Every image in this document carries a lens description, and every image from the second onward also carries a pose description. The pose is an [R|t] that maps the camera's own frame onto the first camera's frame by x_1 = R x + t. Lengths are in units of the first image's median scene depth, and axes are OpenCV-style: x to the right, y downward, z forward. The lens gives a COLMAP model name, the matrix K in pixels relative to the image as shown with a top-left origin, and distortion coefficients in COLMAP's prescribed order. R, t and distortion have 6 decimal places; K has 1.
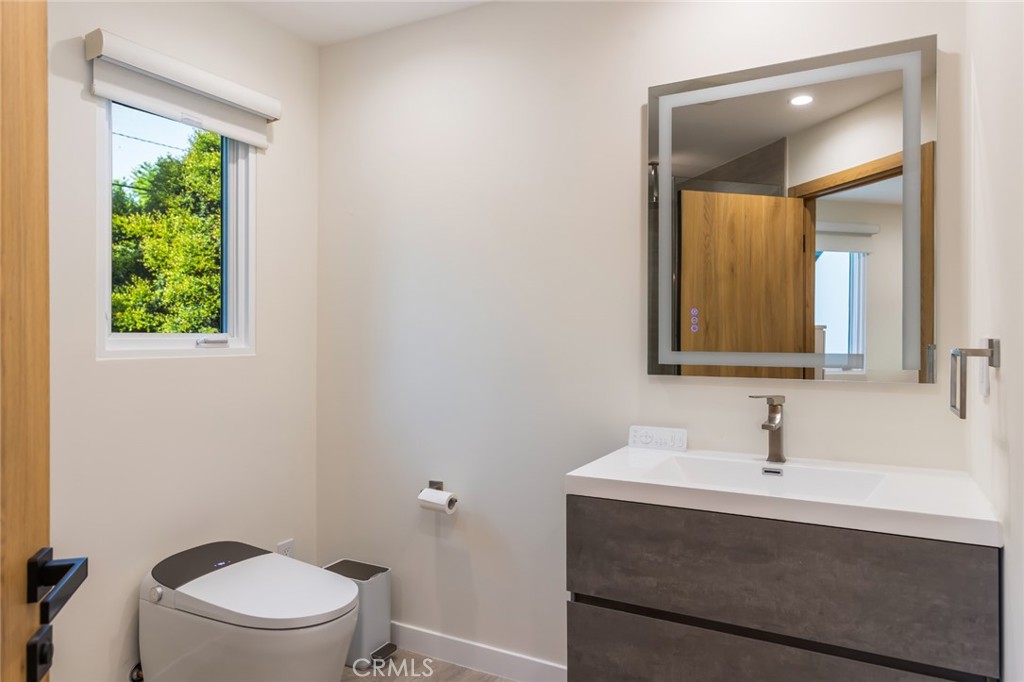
lens RADIAL K [[666.7, 0, 508.9], [0, 666.7, 338.3], [0, 0, 1]] dist [-0.008174, -0.001162]
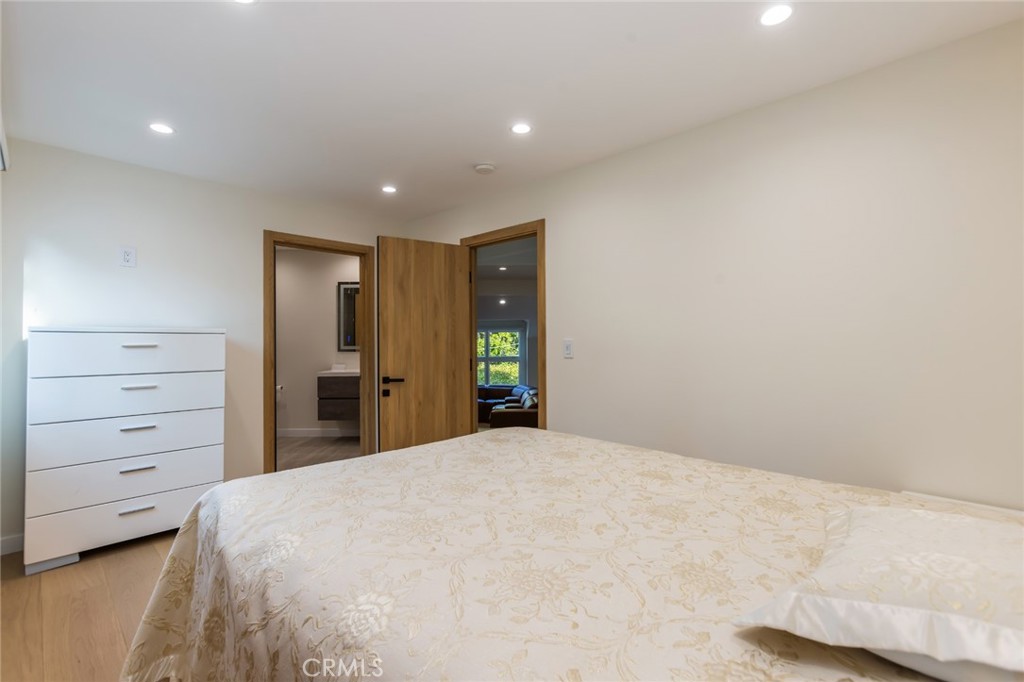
lens RADIAL K [[466.2, 0, 512.2], [0, 466.2, 339.9], [0, 0, 1]] dist [-0.002228, 0.001549]
pose [[0.872768, -0.000783, 0.488135, -0.222319], [0.005569, 0.999950, -0.008354, 0.009740], [-0.488103, 0.010009, 0.872728, -1.772130]]
